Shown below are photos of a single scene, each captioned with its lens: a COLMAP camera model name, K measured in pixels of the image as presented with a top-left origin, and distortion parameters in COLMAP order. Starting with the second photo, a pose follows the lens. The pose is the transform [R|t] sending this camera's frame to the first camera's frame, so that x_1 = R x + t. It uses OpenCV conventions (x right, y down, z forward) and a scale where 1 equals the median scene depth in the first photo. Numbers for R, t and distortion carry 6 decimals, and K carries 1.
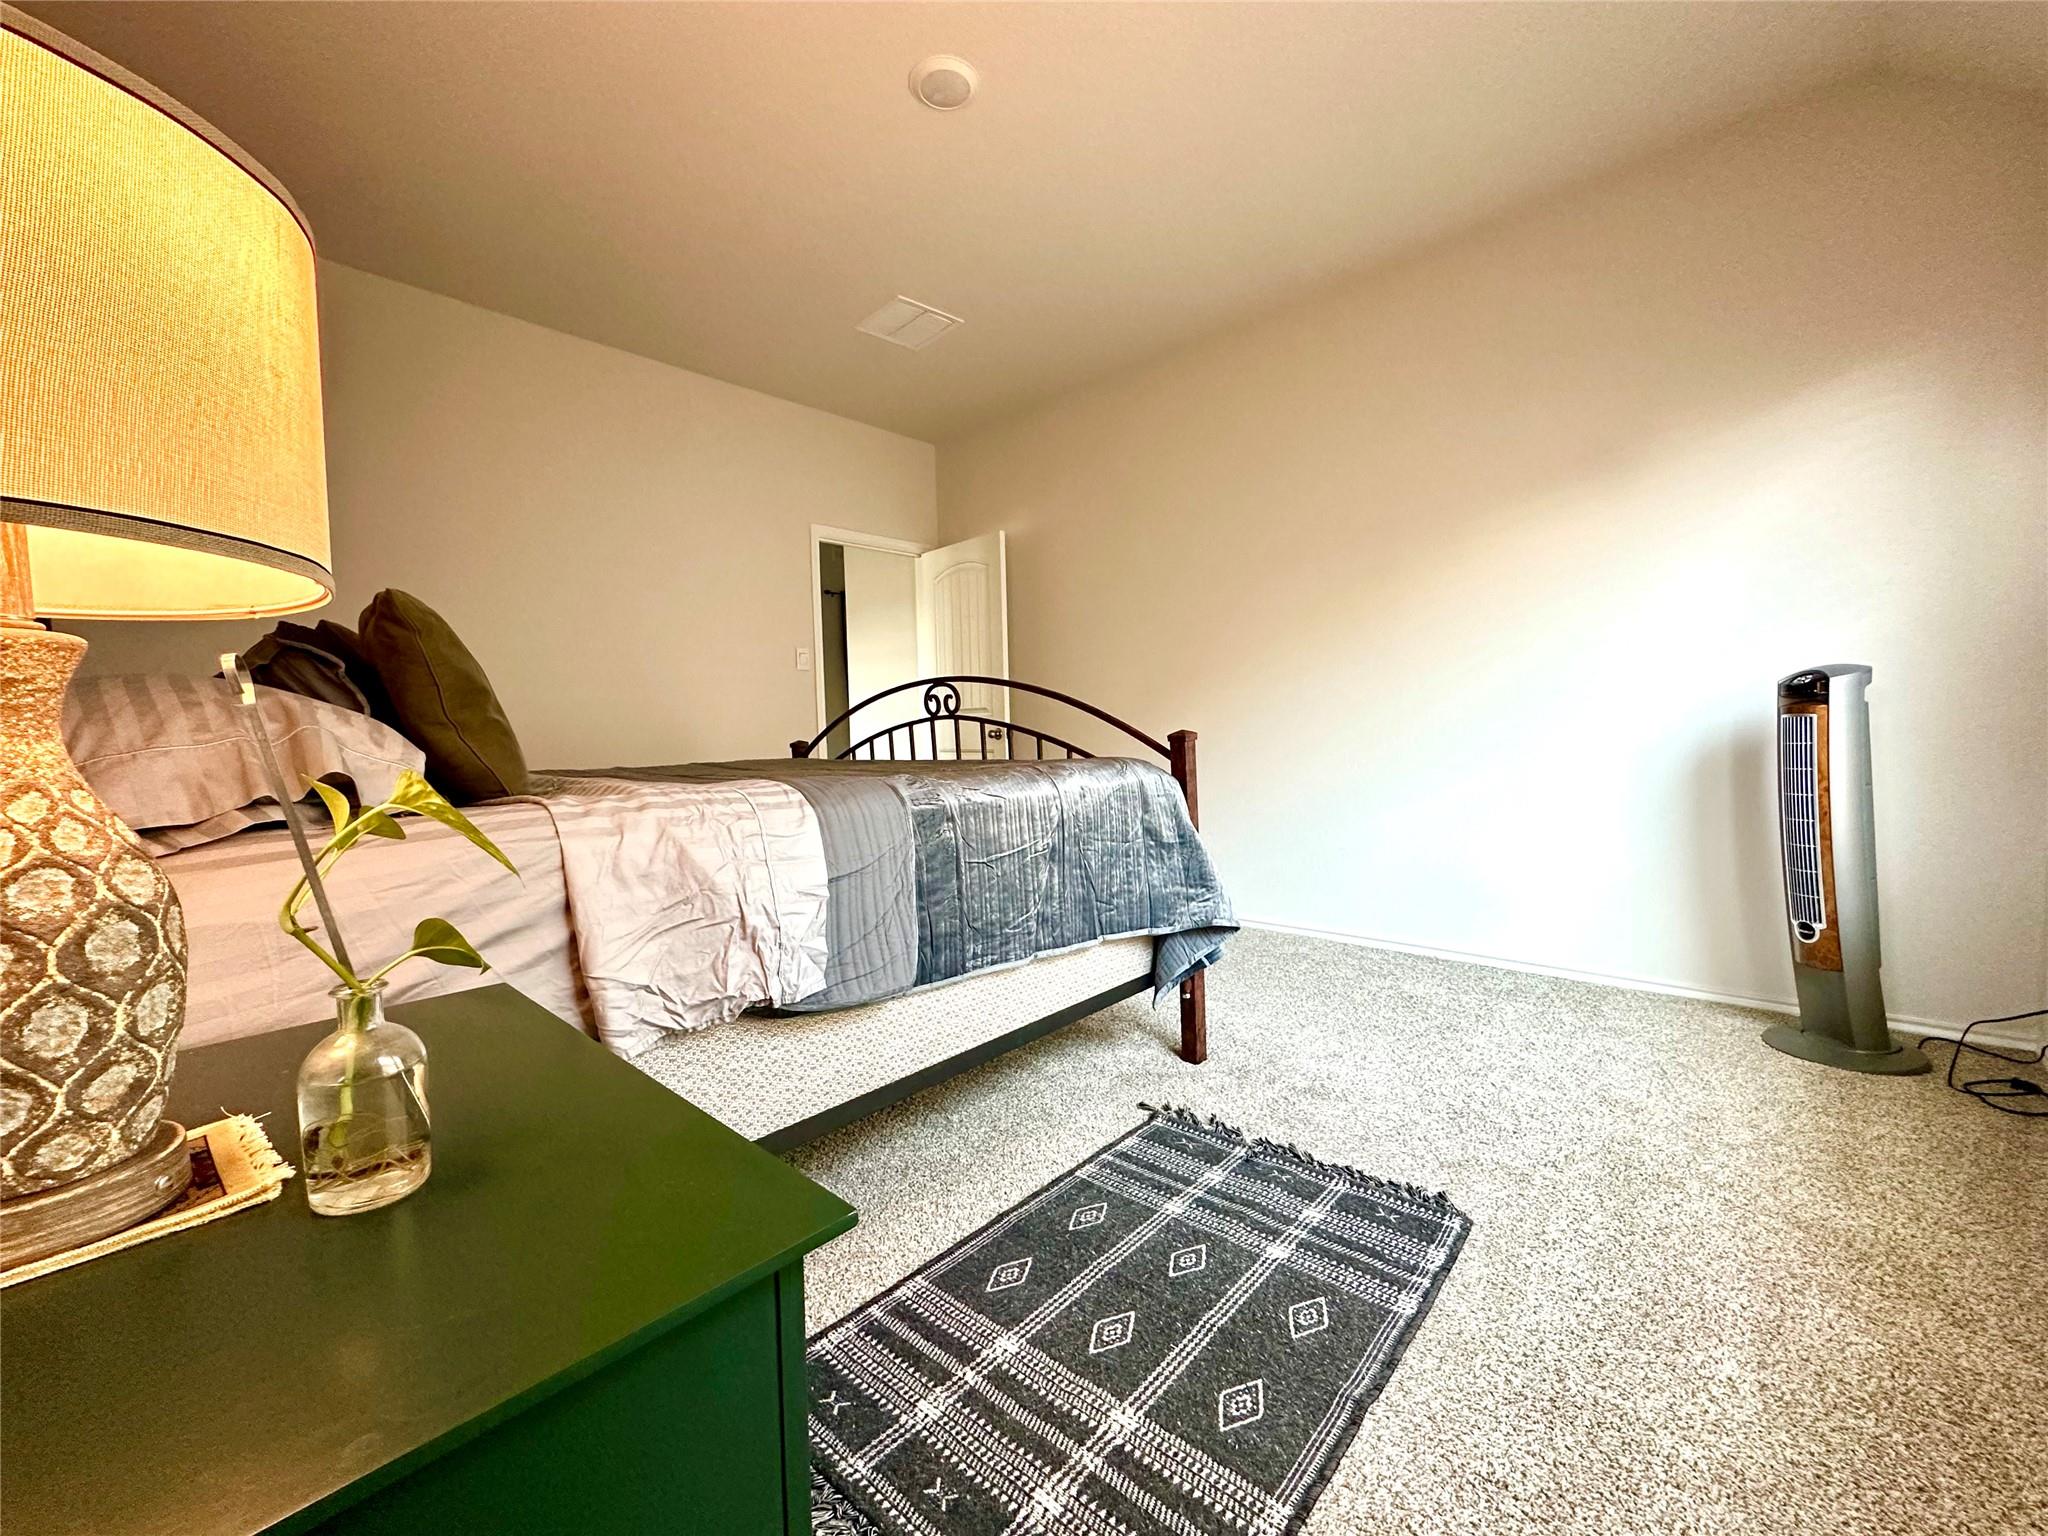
lens RADIAL K [[831.7, 0, 1025.1], [0, 831.7, 739.5], [0, 0, 1]] dist [-0.003283, 0.000116]
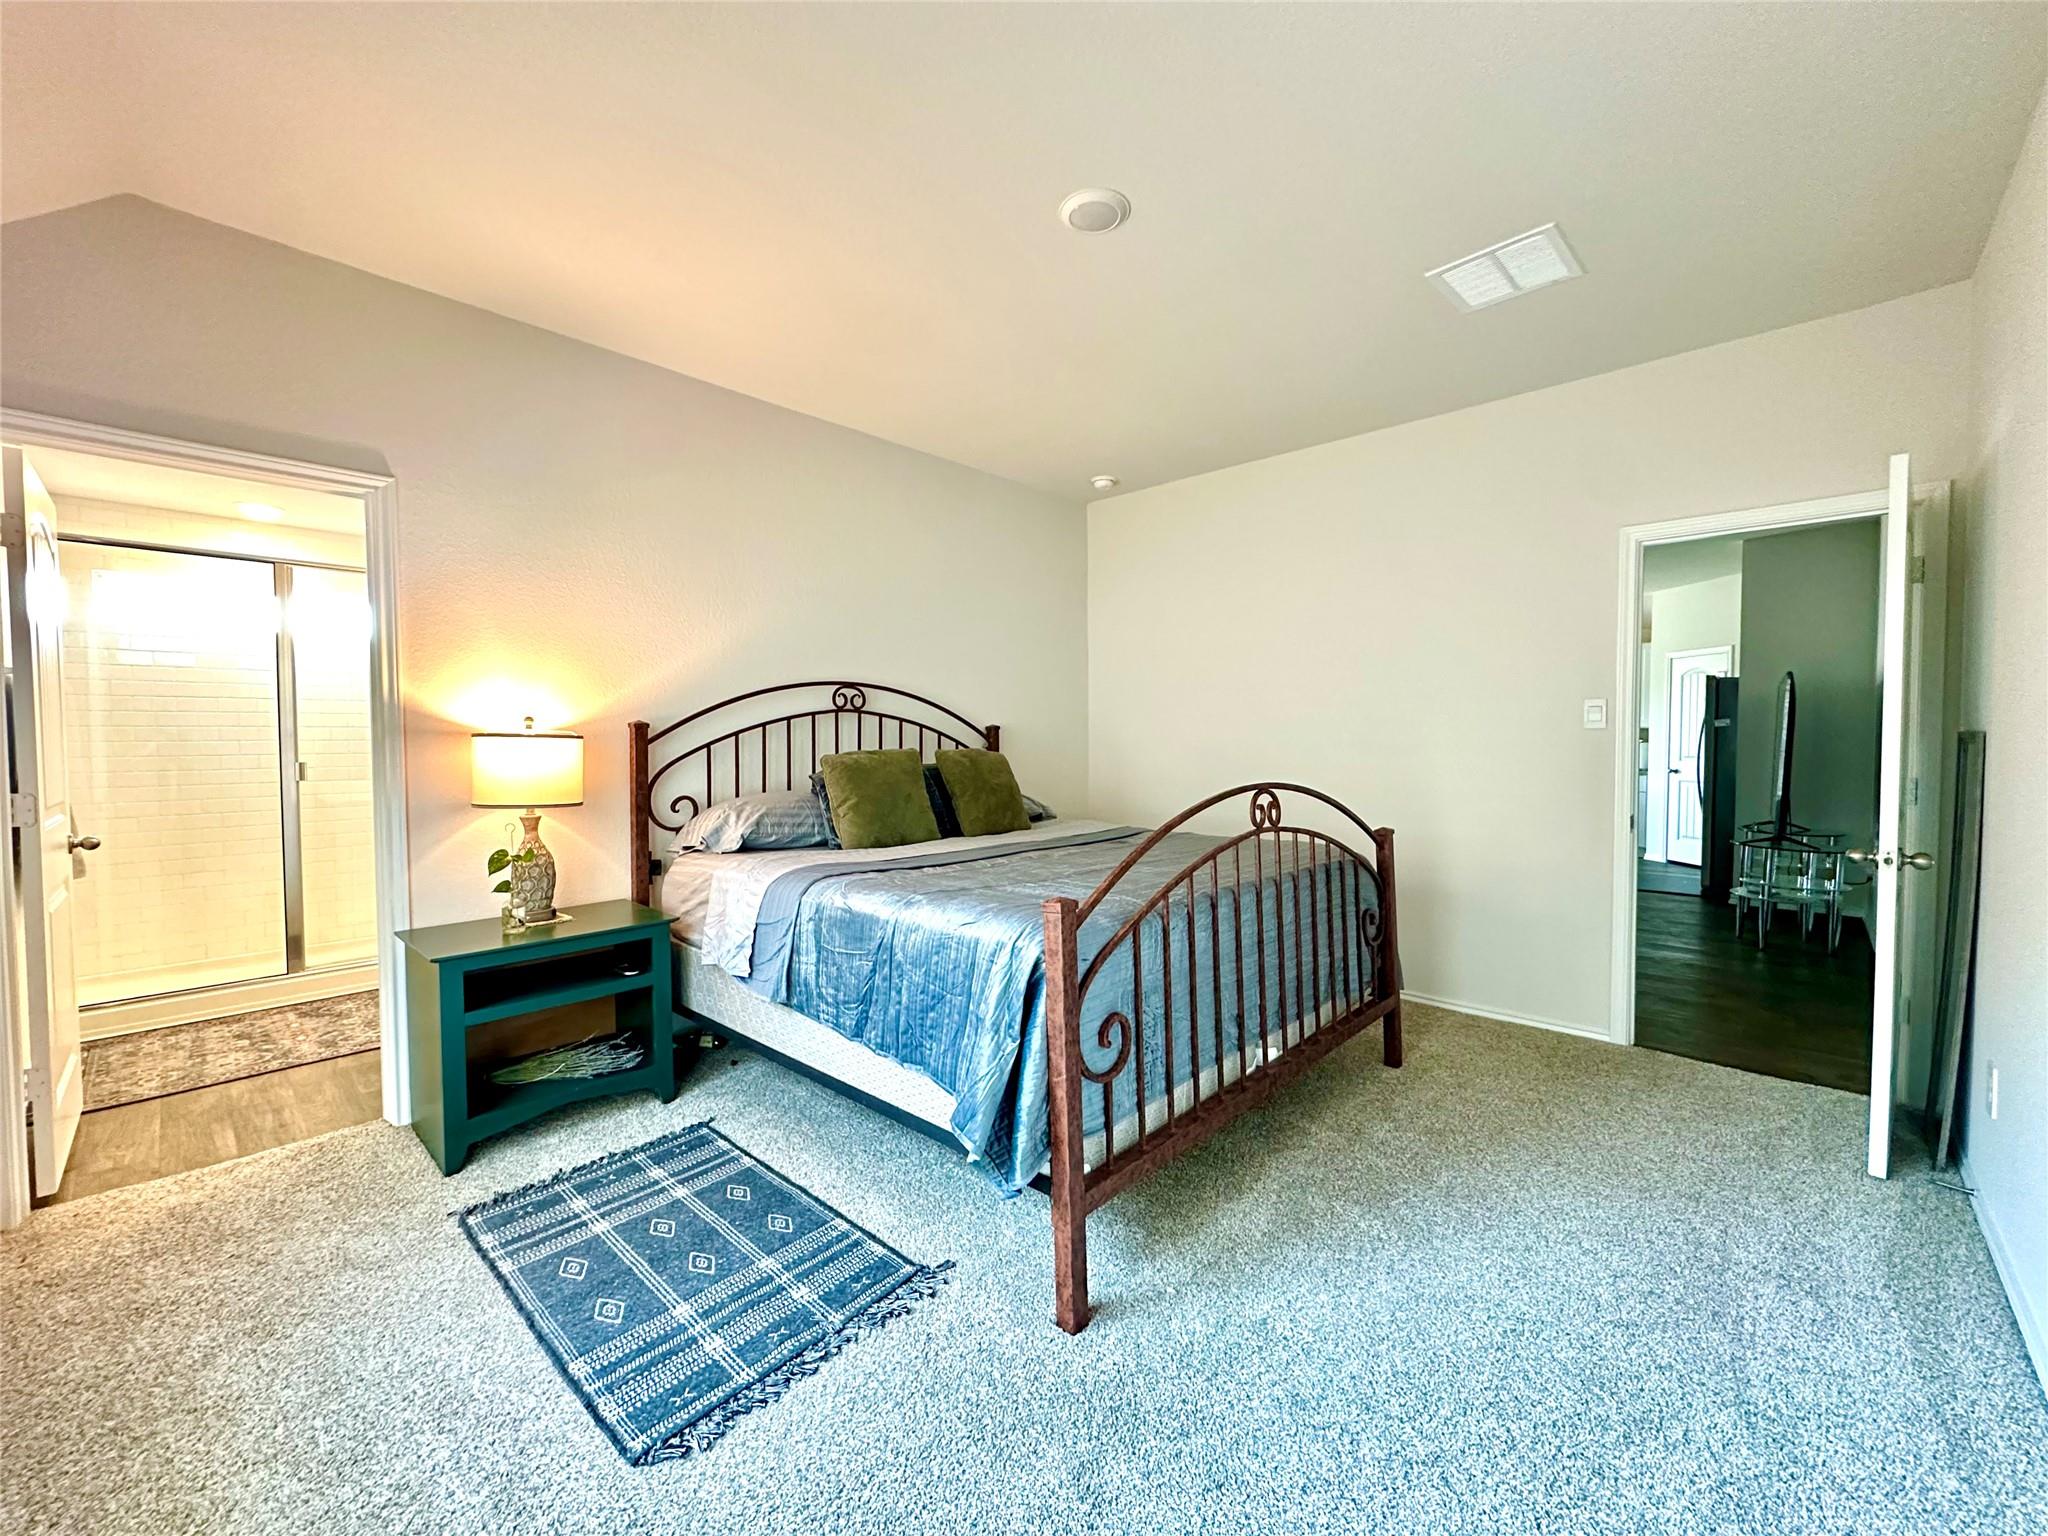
lens RADIAL K [[818.5, 0, 1024.0], [0, 818.5, 768.0], [0, 0, 1]] dist [-0.000541, 0.000057]
pose [[-0.008785, 0.058987, -0.998220, 1.419462], [-0.005271, 0.998242, 0.059035, -0.265869], [0.999948, 0.005780, -0.008459, 1.453399]]
